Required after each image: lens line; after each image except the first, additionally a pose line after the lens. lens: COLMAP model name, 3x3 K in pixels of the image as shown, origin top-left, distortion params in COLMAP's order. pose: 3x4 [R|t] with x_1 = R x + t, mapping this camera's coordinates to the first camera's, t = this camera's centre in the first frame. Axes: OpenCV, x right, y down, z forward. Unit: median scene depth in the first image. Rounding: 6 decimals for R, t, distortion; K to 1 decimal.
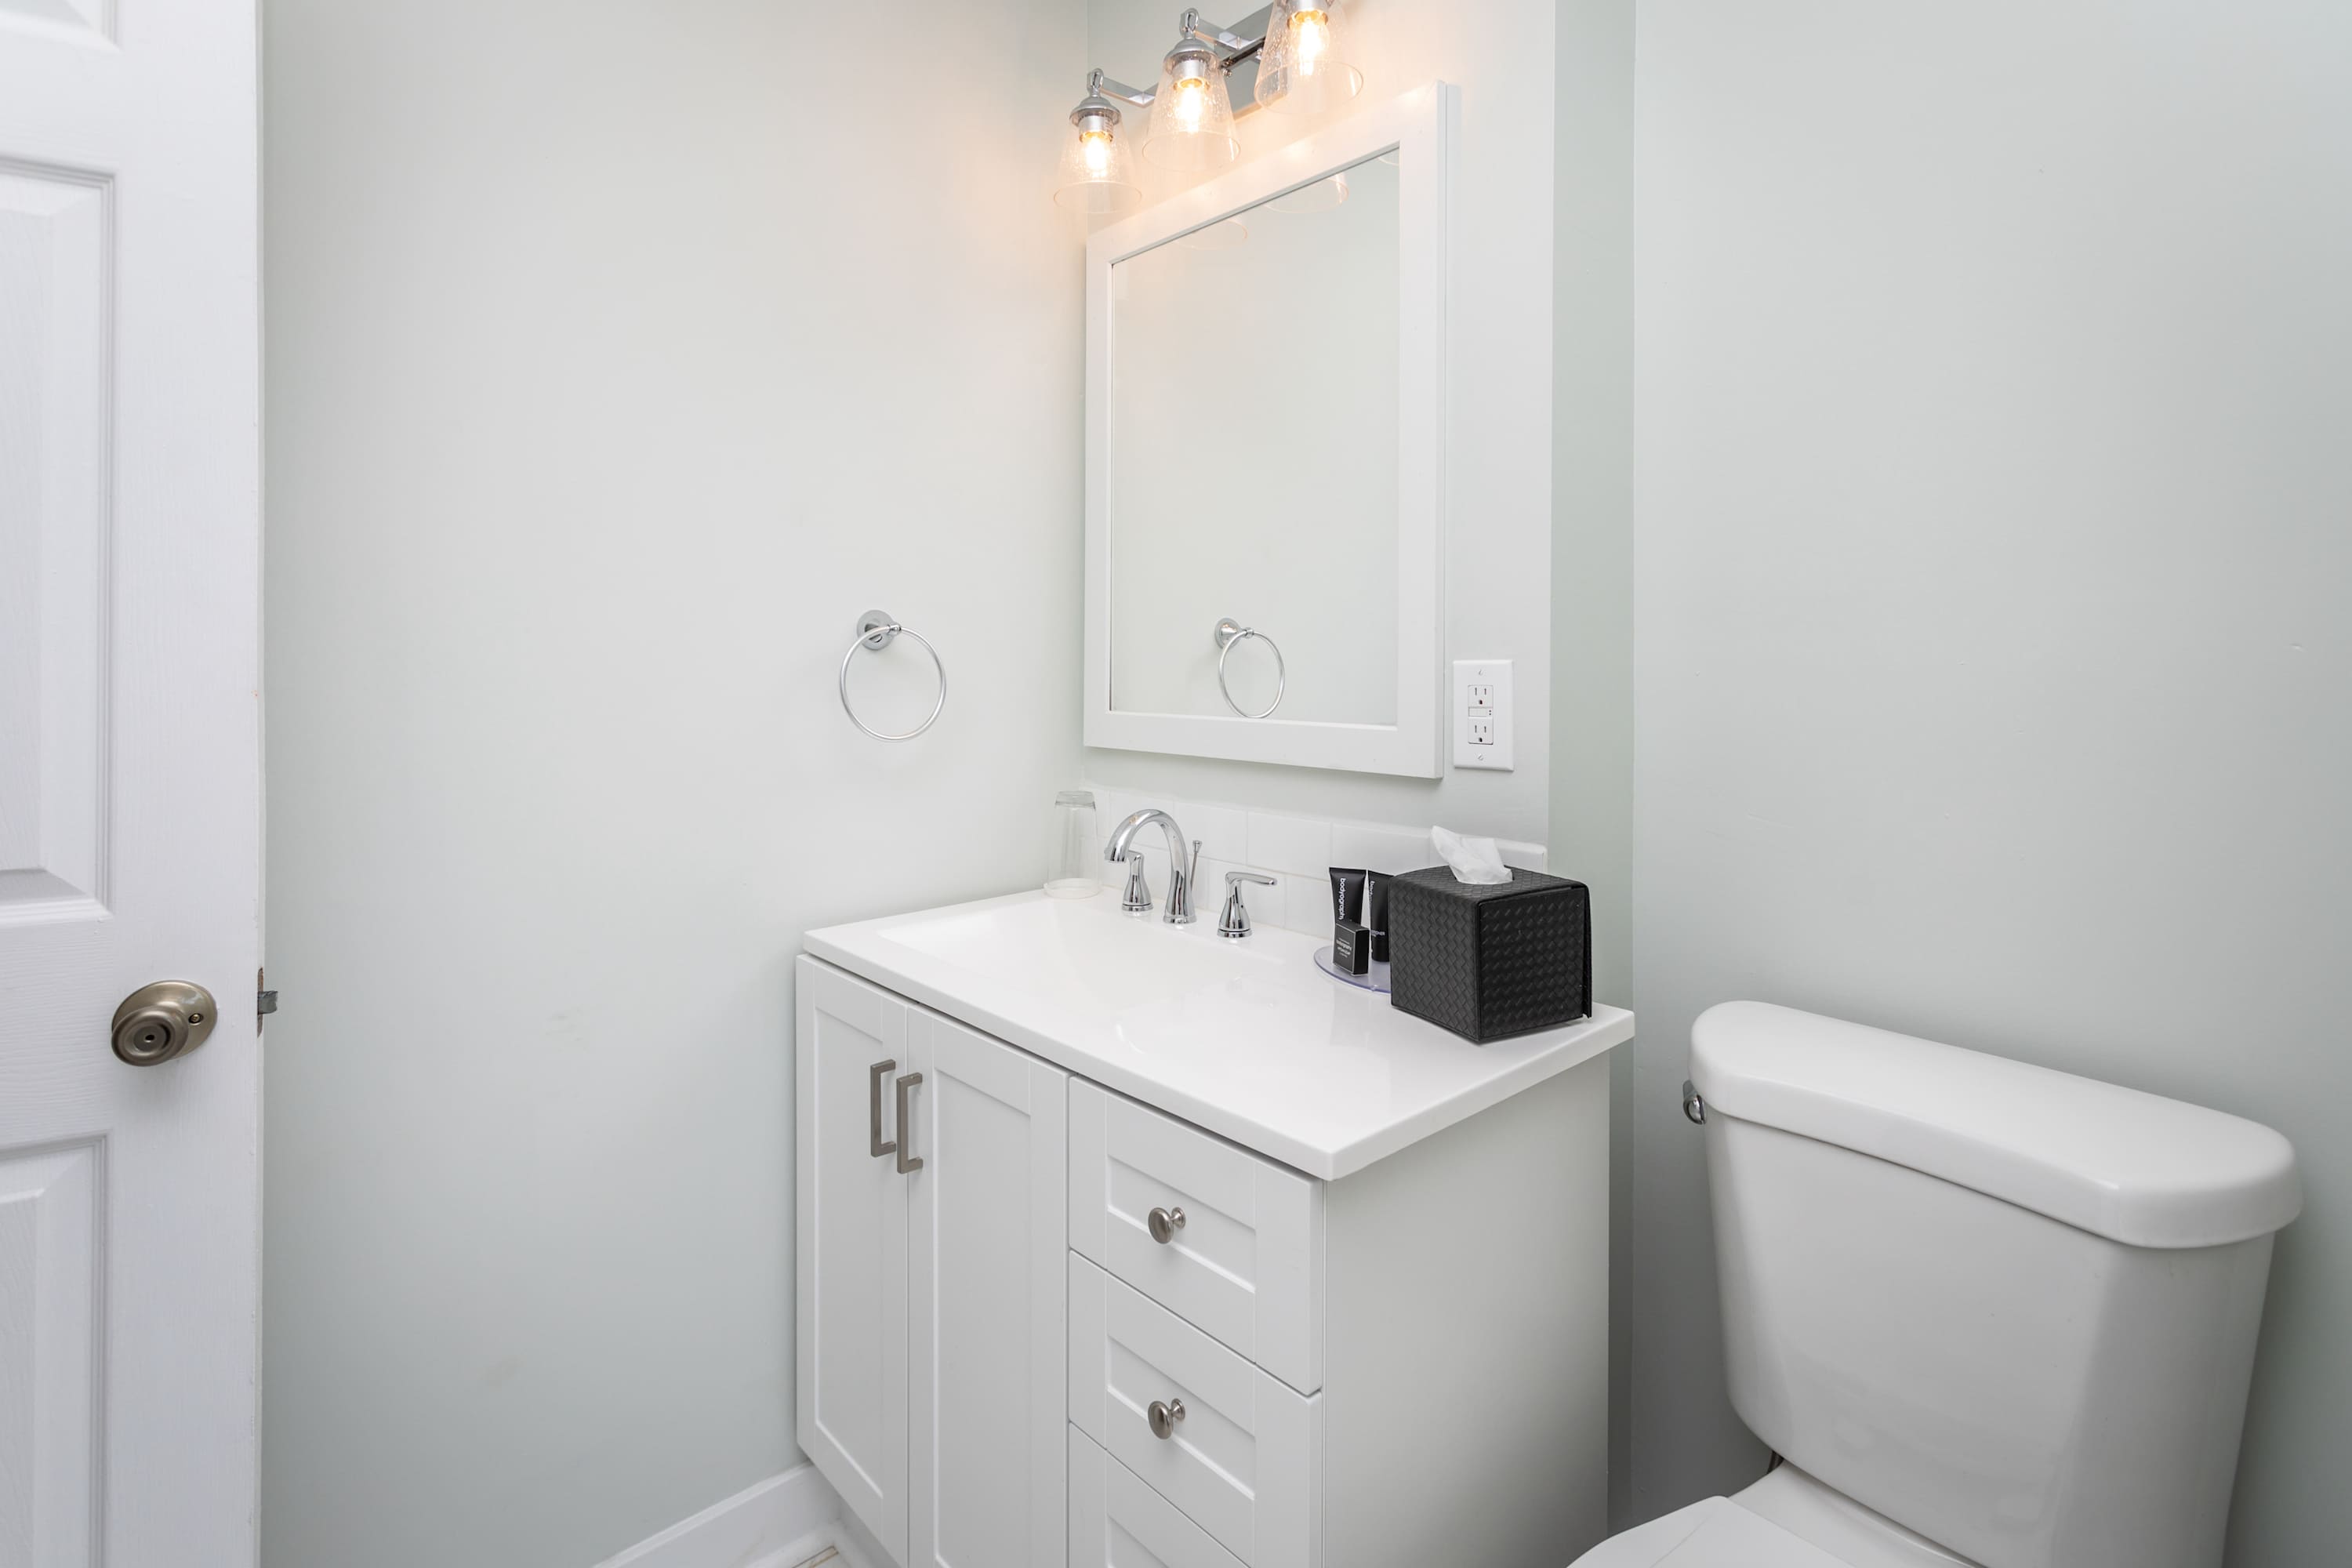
lens RADIAL K [[1149.0, 0, 1172.0], [0, 1149.0, 652.3], [0, 0, 1]] dist [0.004680, 0.000666]
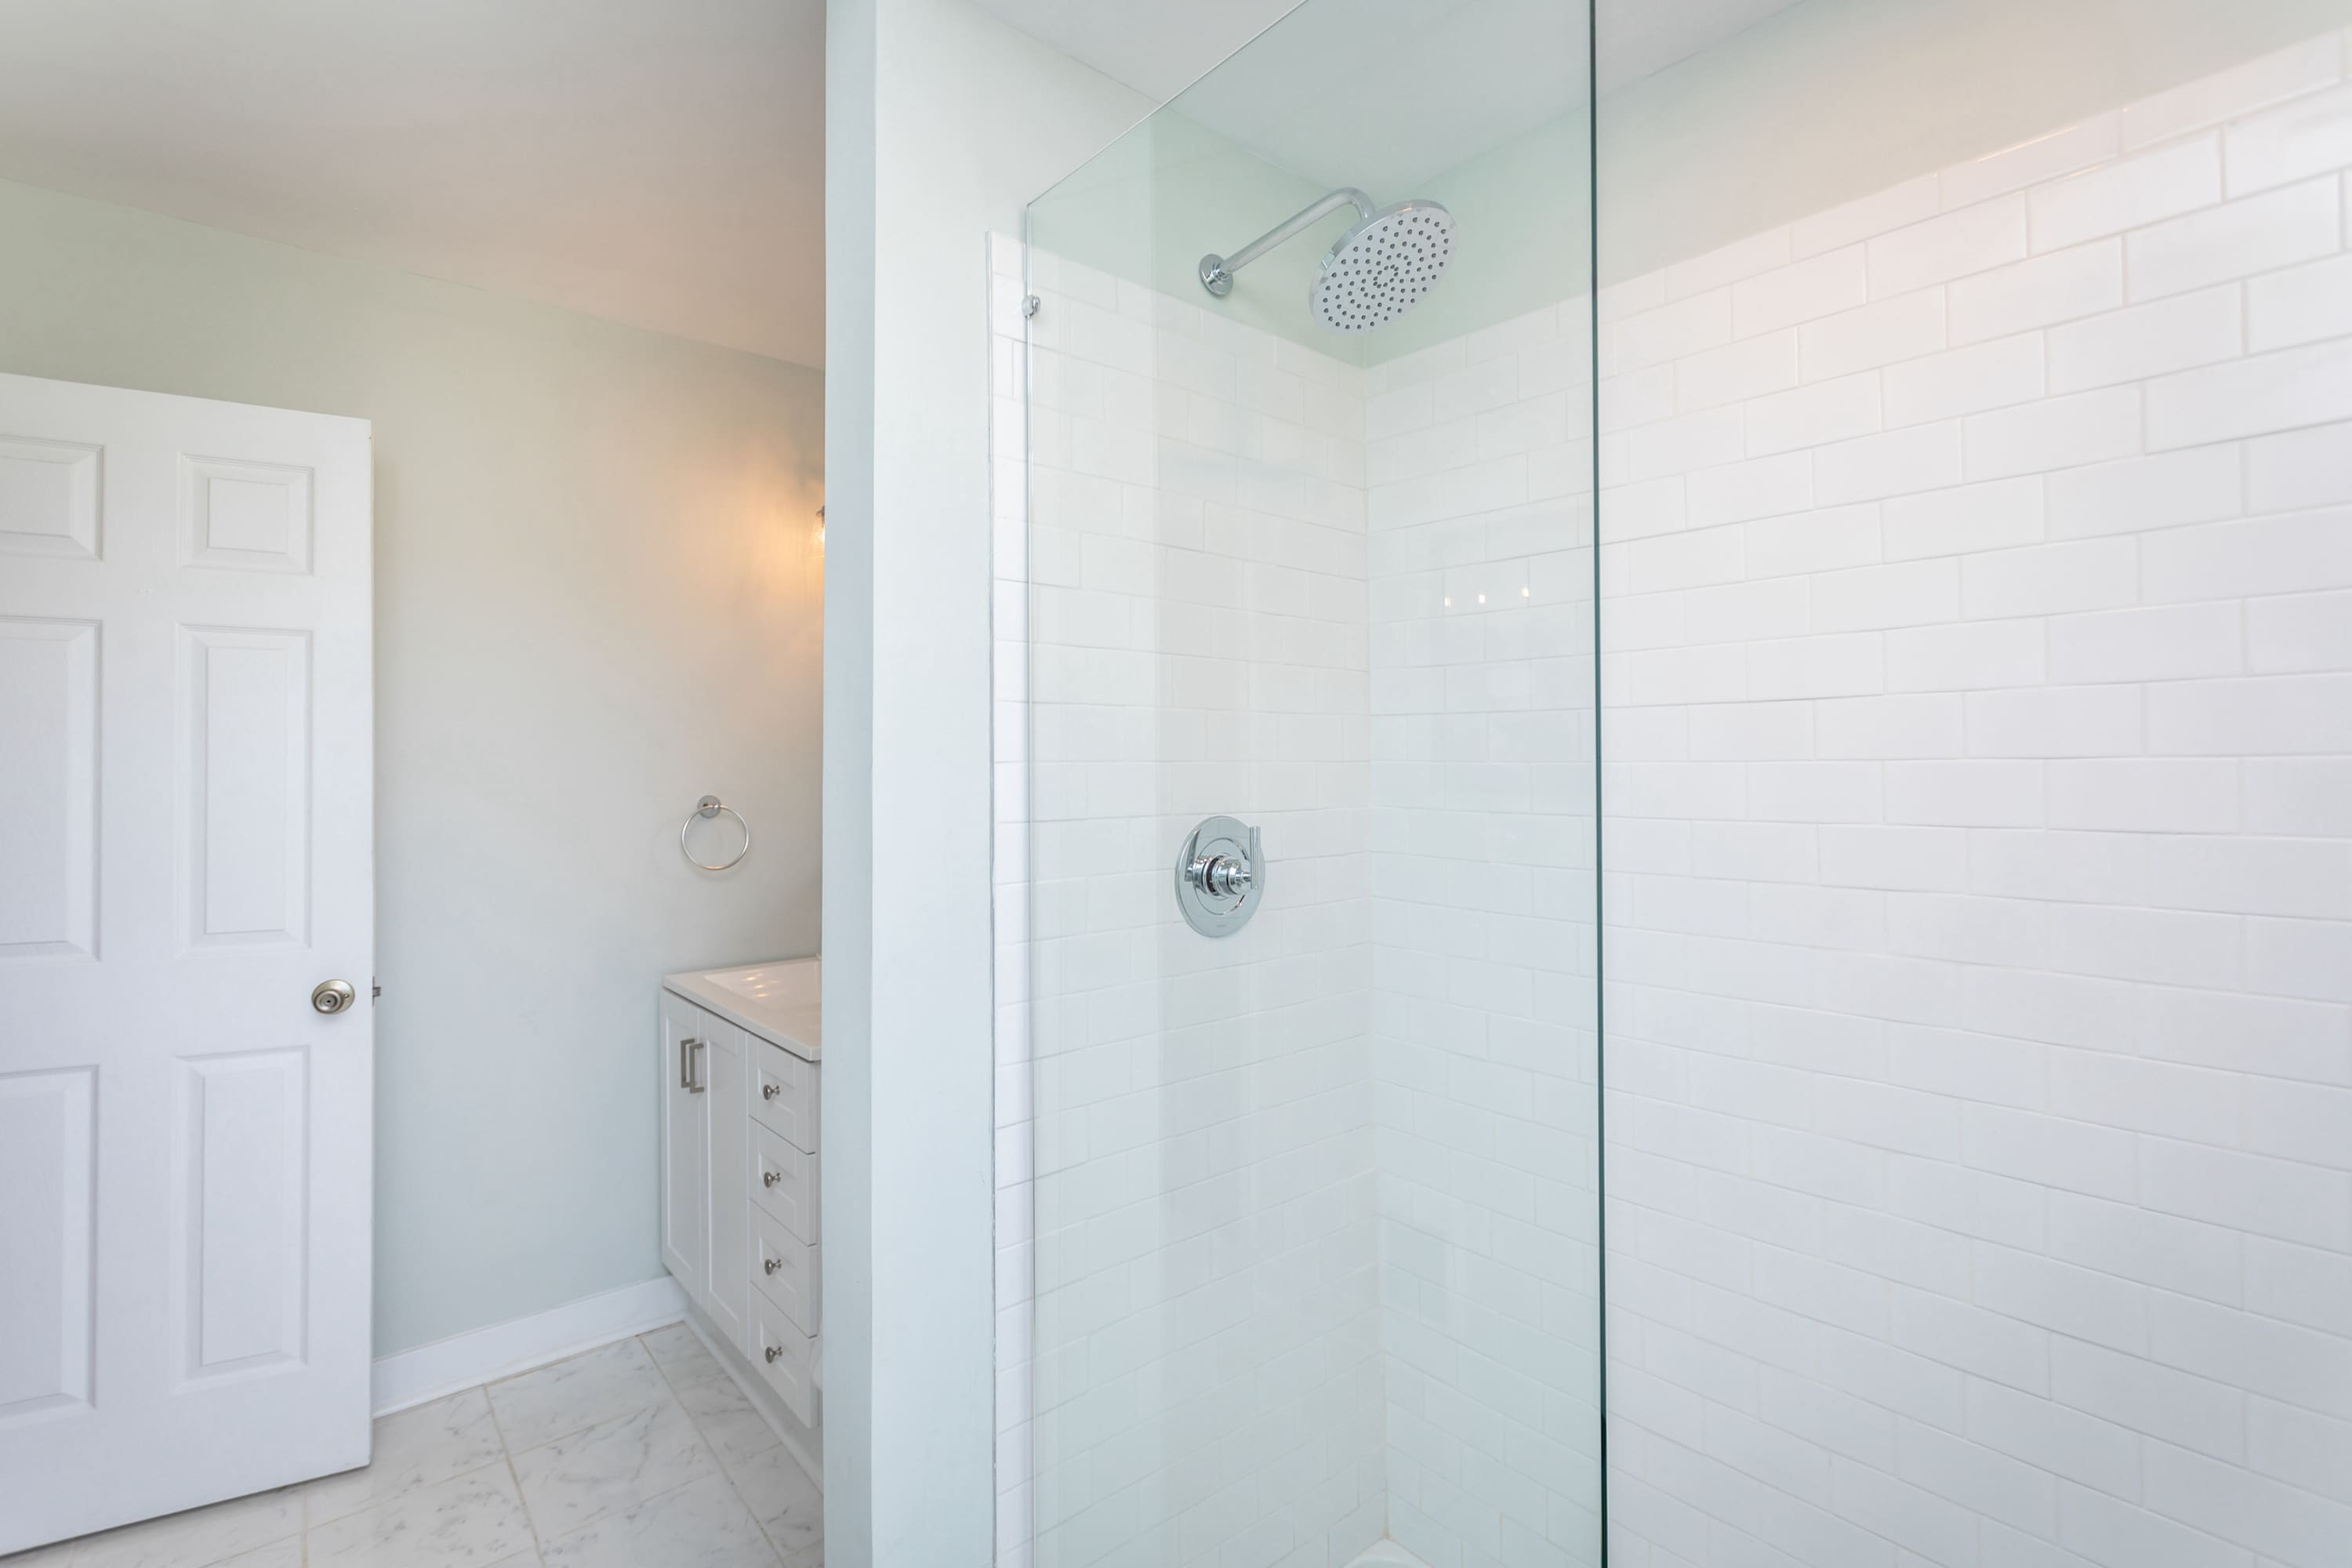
lens RADIAL K [[1122.8, 0, 1179.8], [0, 1122.8, 762.0], [0, 0, 1]] dist [0.000471, 0.000766]
pose [[0.998916, -0.007857, -0.045872, 0.674600], [0.007567, 0.999950, -0.006489, -0.087887], [0.045921, 0.006135, 0.998926, -0.853540]]
